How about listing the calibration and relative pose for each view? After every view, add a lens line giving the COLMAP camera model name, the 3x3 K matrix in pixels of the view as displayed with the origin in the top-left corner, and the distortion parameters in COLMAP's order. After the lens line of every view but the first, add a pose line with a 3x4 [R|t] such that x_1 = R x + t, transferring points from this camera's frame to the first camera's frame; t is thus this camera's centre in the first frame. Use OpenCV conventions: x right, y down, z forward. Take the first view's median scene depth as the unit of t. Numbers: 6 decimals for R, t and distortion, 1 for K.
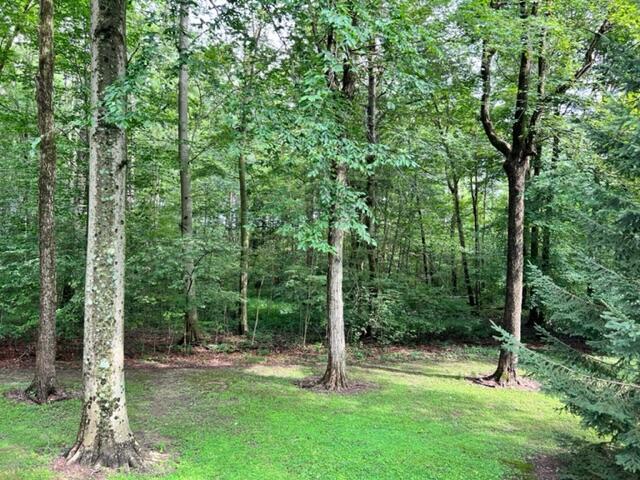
lens RADIAL K [[480.8, 0, 317.5], [0, 480.8, 237.9], [0, 0, 1]] dist [0.029614, -0.028092]
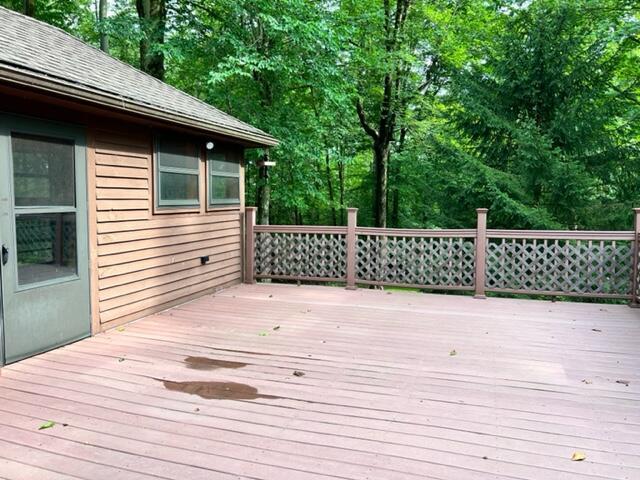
lens RADIAL K [[480.8, 0, 320.3], [0, 480.8, 240.1], [0, 0, 1]] dist [0.029614, -0.028092]
pose [[0.952322, -0.036490, 0.302906, -0.198149], [0.010751, 0.996219, 0.086208, -0.000840], [-0.304907, -0.078841, 0.949113, -0.308998]]
